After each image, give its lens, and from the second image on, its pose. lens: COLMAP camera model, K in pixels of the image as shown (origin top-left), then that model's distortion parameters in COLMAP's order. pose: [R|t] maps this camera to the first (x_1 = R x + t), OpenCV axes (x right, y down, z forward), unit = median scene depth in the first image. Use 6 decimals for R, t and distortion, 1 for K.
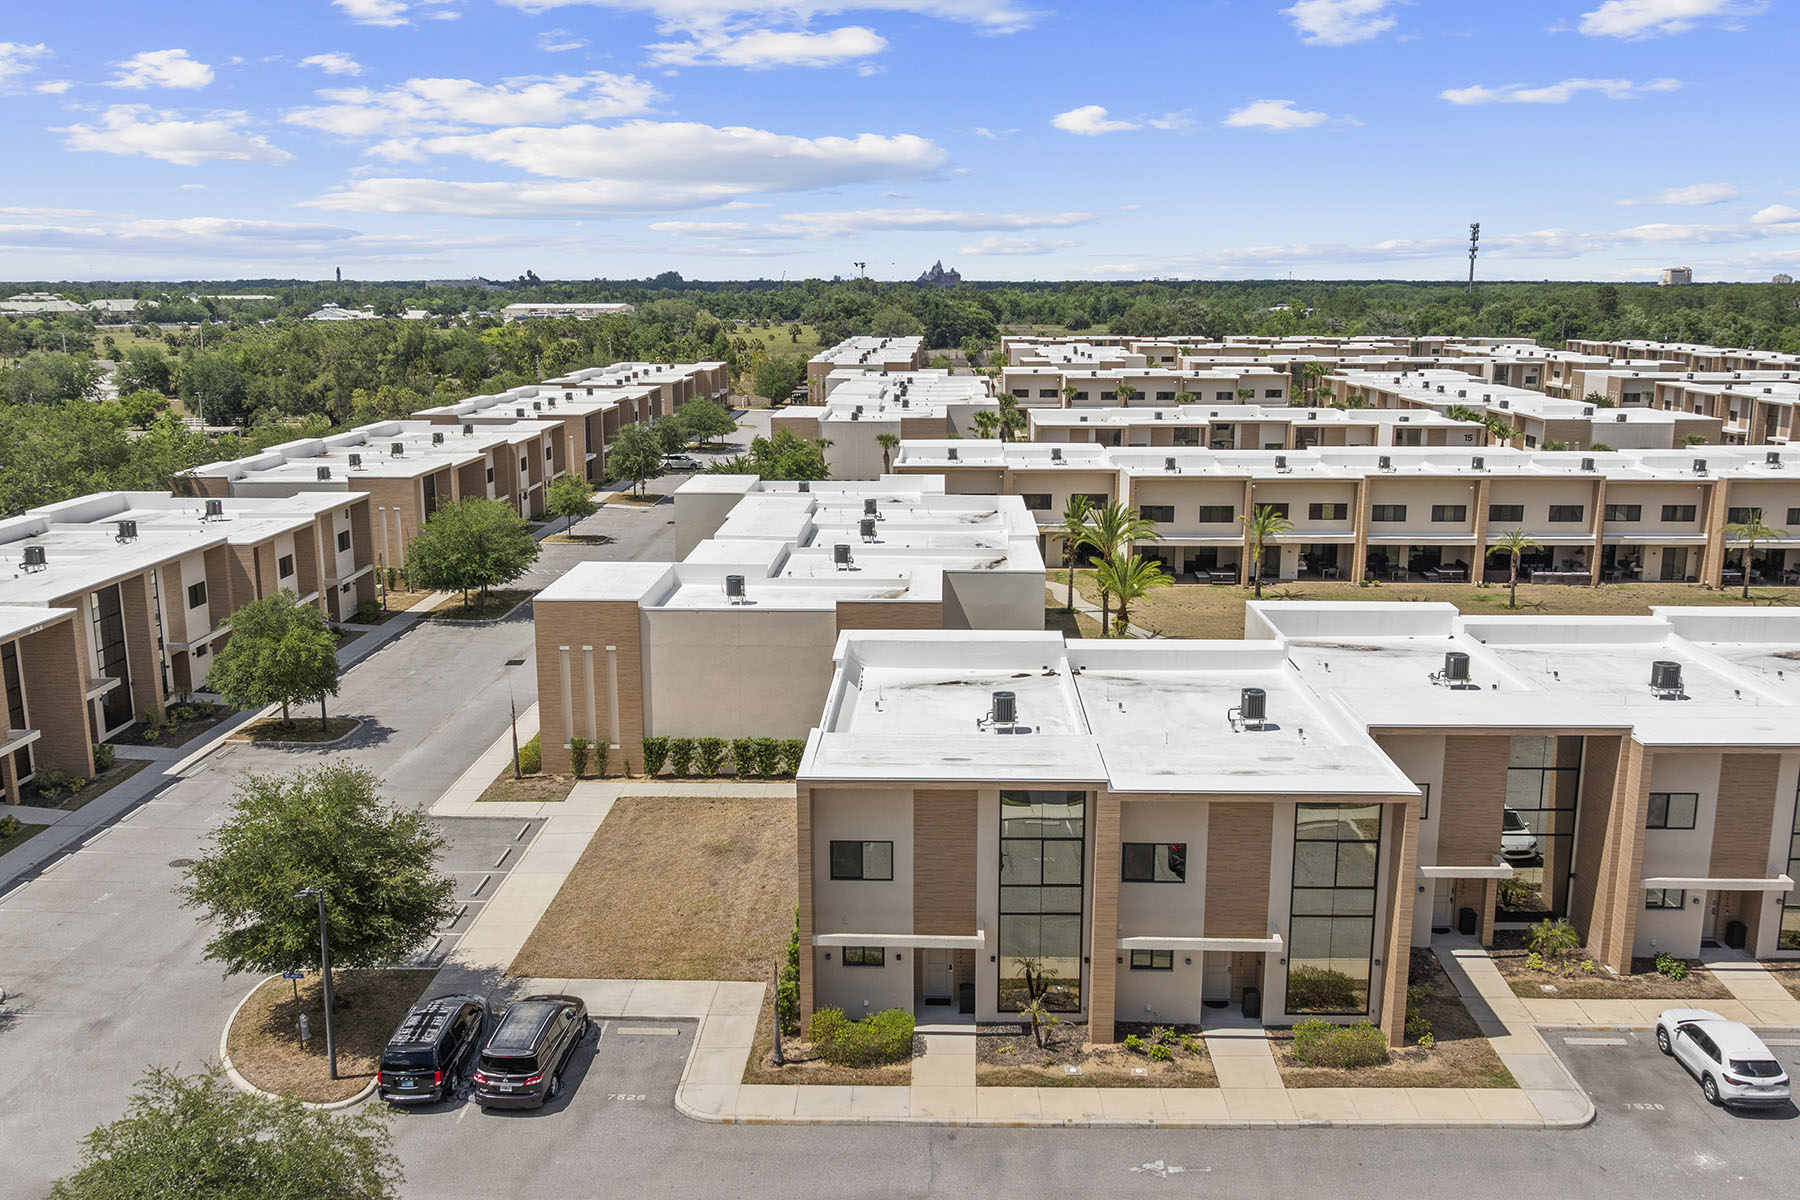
lens RADIAL K [[1498.6, 0, 913.3], [0, 1498.6, 596.4], [0, 0, 1]] dist [-0.011566, -0.018064]
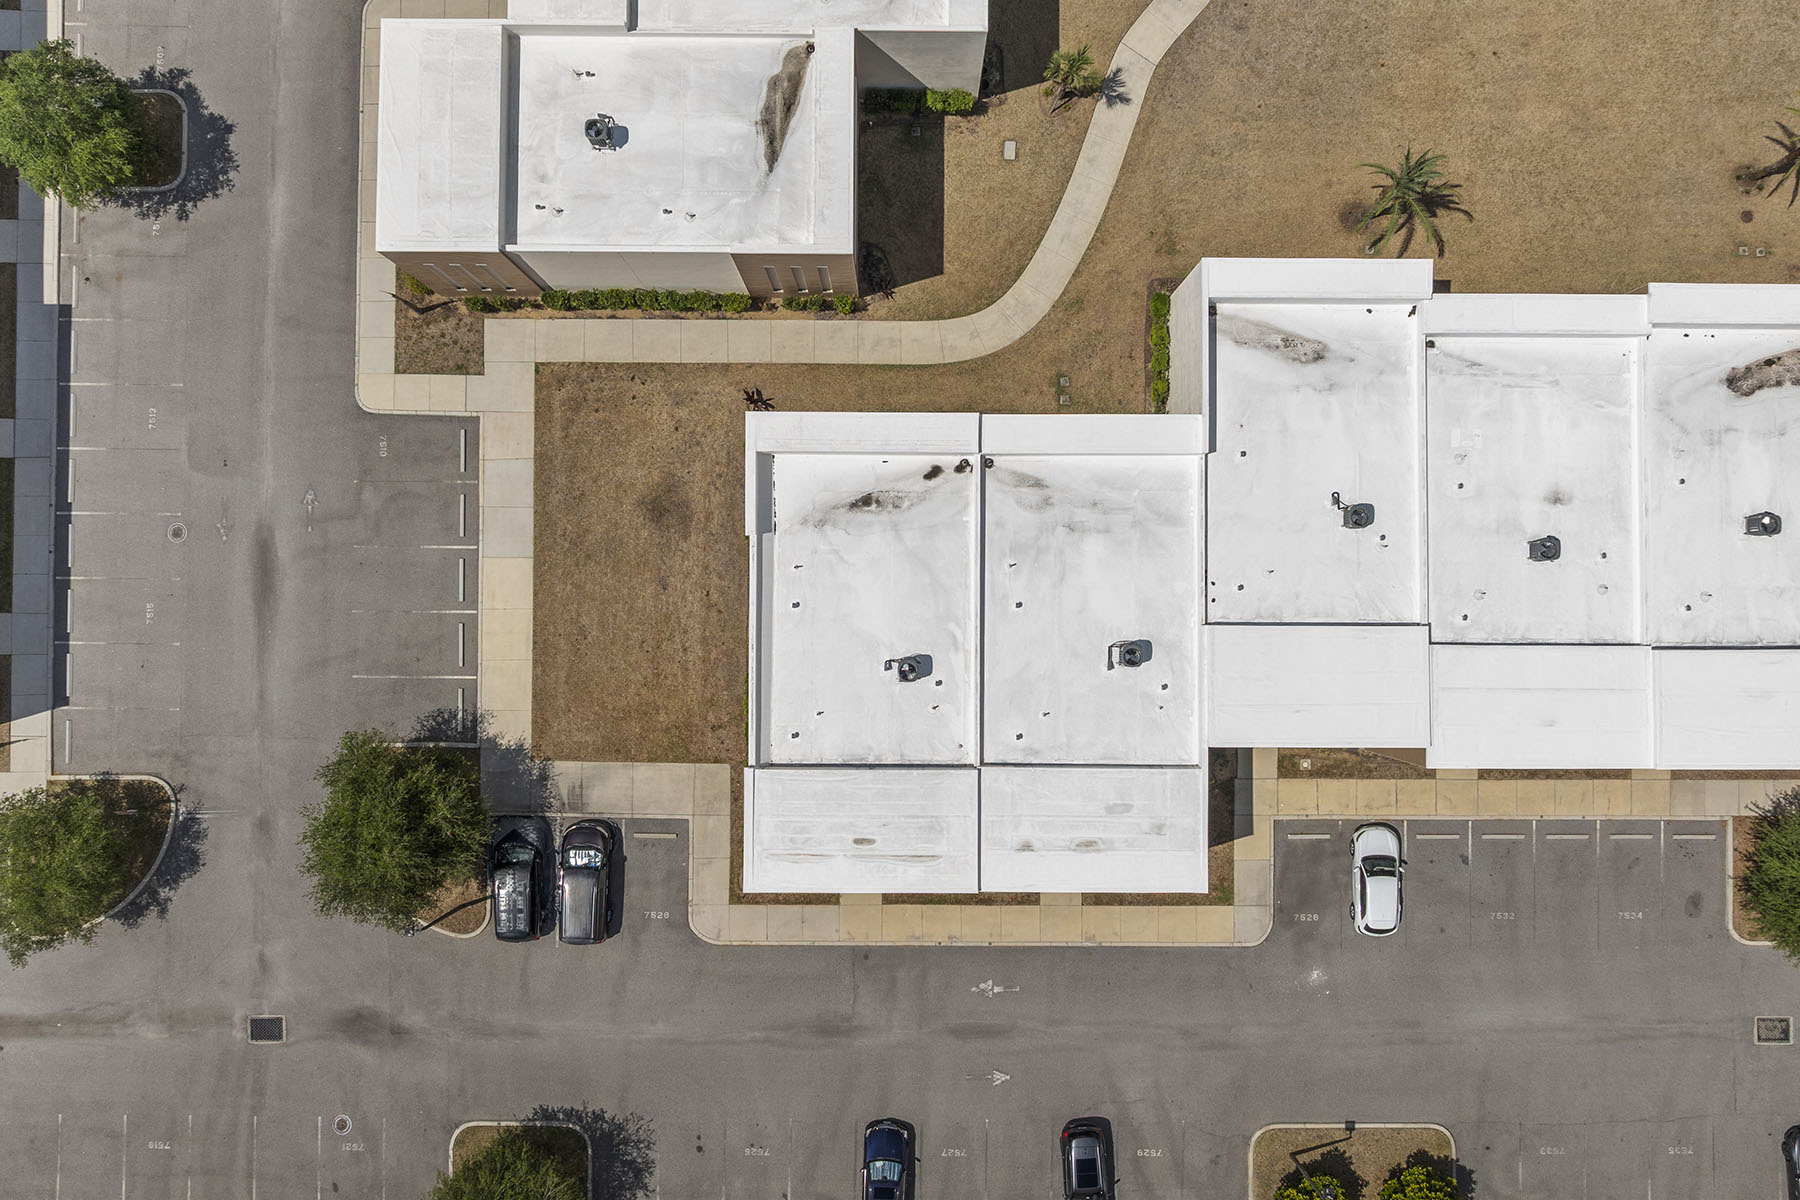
lens RADIAL K [[1498.6, 0, 909.3], [0, 1498.6, 580.6], [0, 0, 1]] dist [-0.011566, -0.018064]
pose [[0.999792, -0.019649, 0.005487, 0.058417], [-0.000835, 0.229351, 0.973344, -1.073075], [-0.020383, -0.973146, 0.229286, 0.832205]]
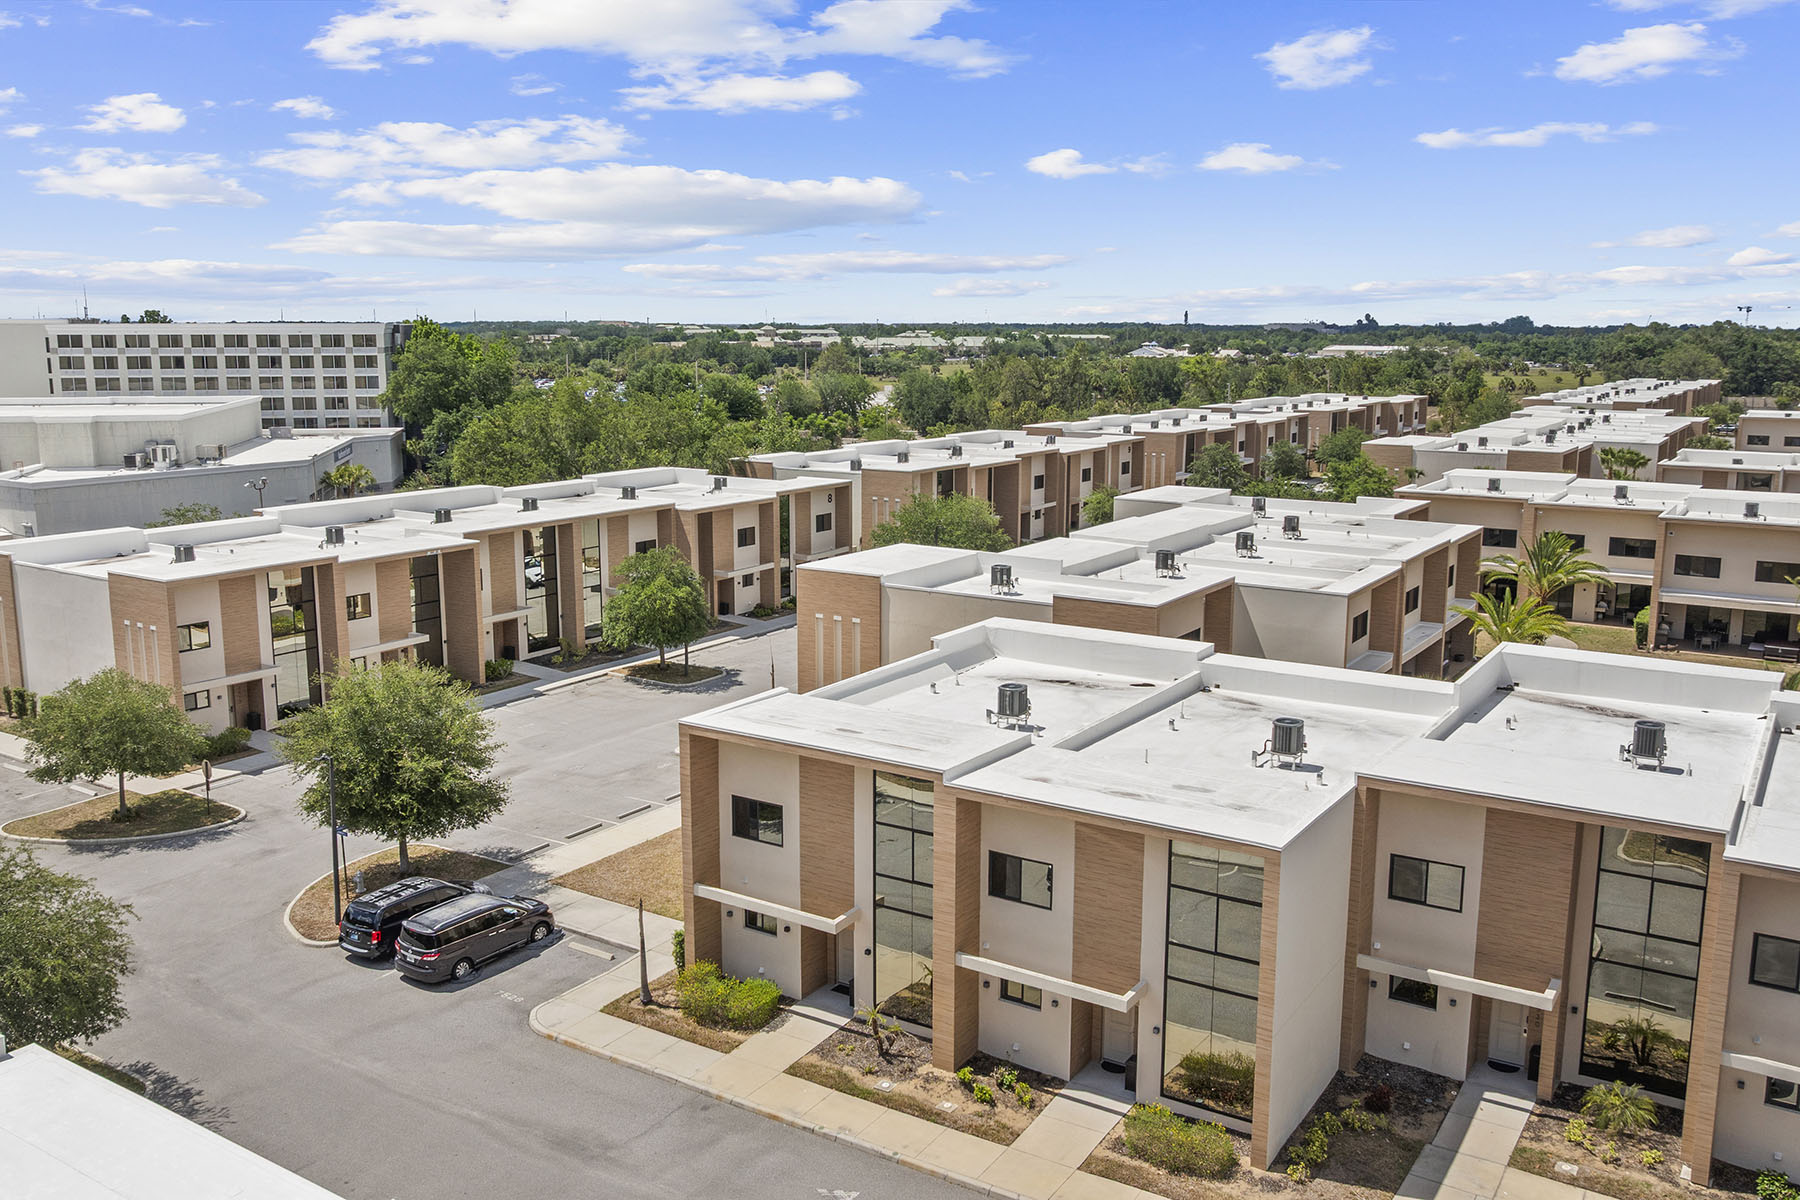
lens RADIAL K [[1498.6, 0, 910.1], [0, 1498.6, 599.2], [0, 0, 1]] dist [-0.011566, -0.018064]
pose [[0.853636, 0.095721, -0.511999, 0.483388], [-0.109753, 0.993955, 0.002839, 0.017582], [0.509176, 0.053770, 0.858981, 0.186247]]
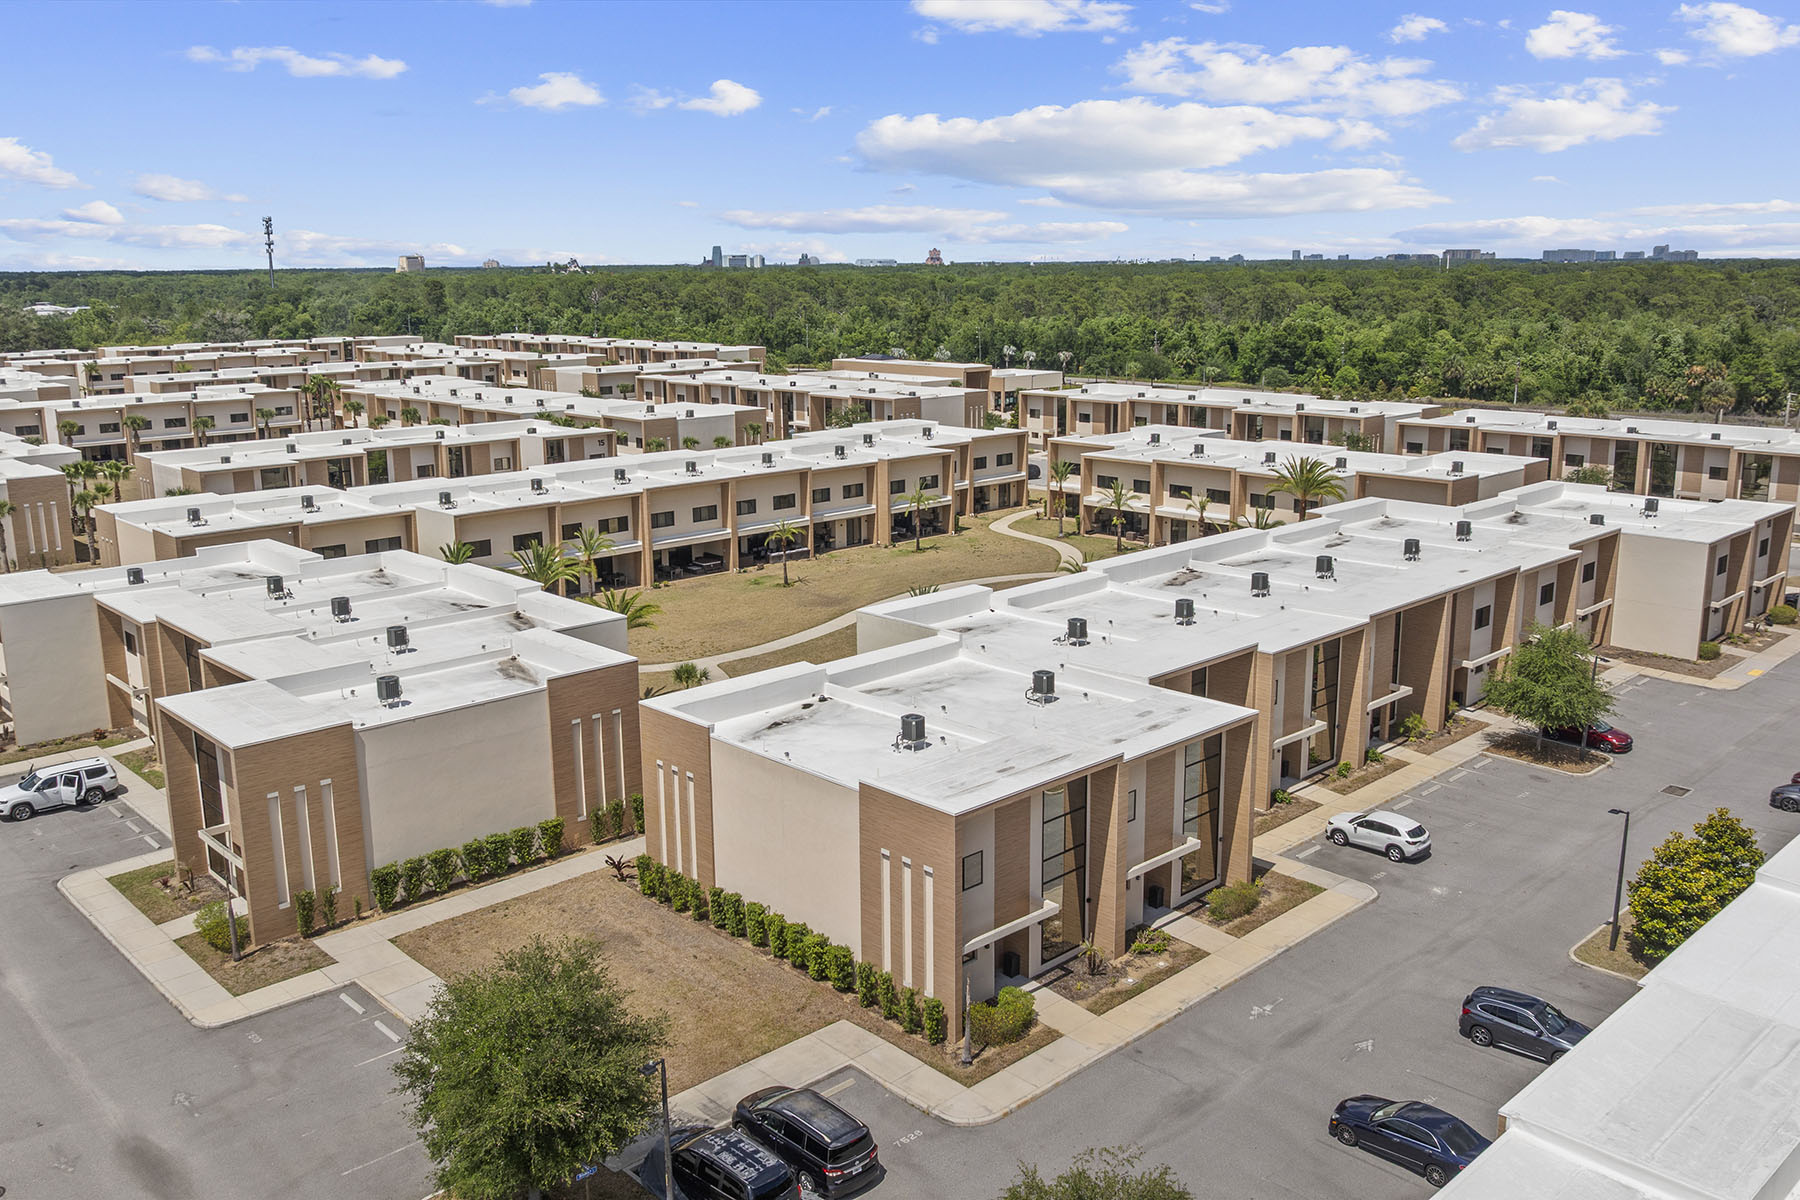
lens RADIAL K [[1498.6, 0, 908.3], [0, 1498.6, 587.5], [0, 0, 1]] dist [-0.011566, -0.018064]
pose [[0.705480, -0.156111, 0.691323, -0.755278], [0.154252, 0.985877, 0.065216, -0.114177], [-0.691740, 0.060629, 0.719597, 0.159815]]
